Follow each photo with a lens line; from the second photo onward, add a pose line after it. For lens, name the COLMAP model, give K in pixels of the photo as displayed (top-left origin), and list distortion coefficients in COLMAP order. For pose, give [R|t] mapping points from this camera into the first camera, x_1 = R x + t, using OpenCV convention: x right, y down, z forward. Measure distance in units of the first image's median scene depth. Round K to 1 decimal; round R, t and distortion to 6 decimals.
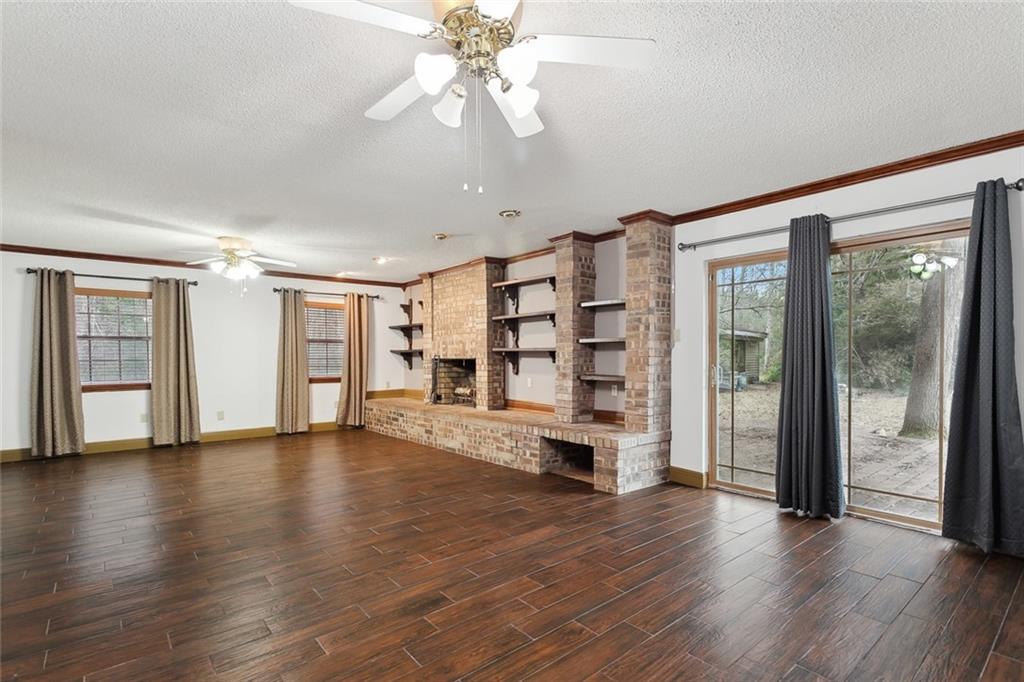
lens RADIAL K [[496.3, 0, 491.4], [0, 496.3, 362.1], [0, 0, 1]] dist [0.003331, 0.000197]
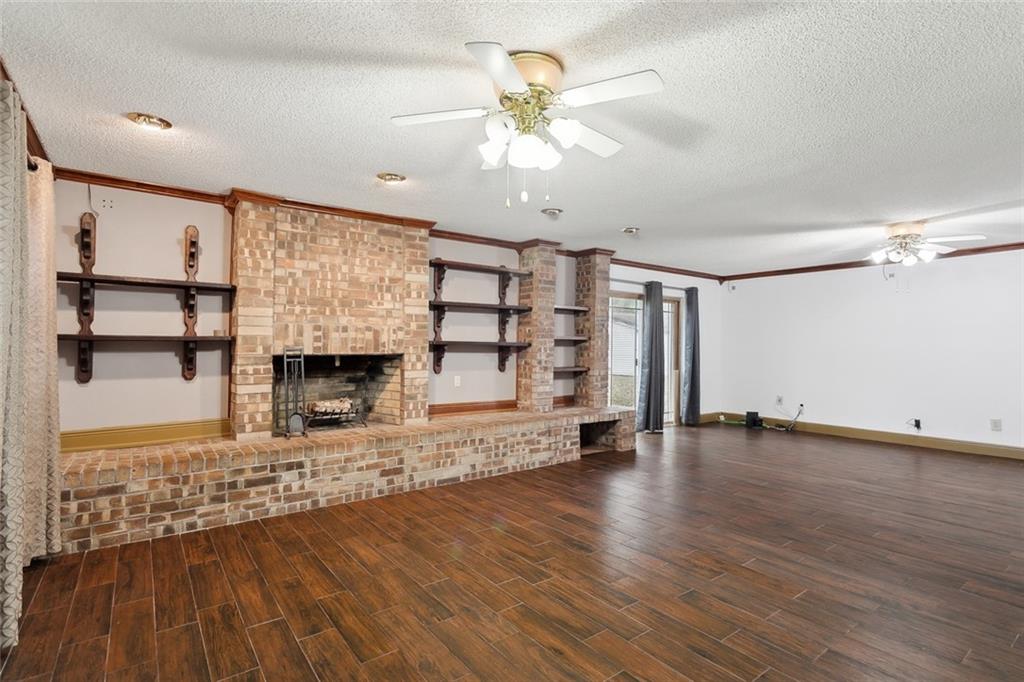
lens RADIAL K [[496.3, 0, 510.4], [0, 496.3, 343.0], [0, 0, 1]] dist [0.003331, 0.000197]
pose [[0.035109, 0.014771, 0.999274, -0.866616], [0.009884, 0.999837, -0.015127, -0.012357], [-0.999335, 0.010407, 0.034958, 0.959071]]
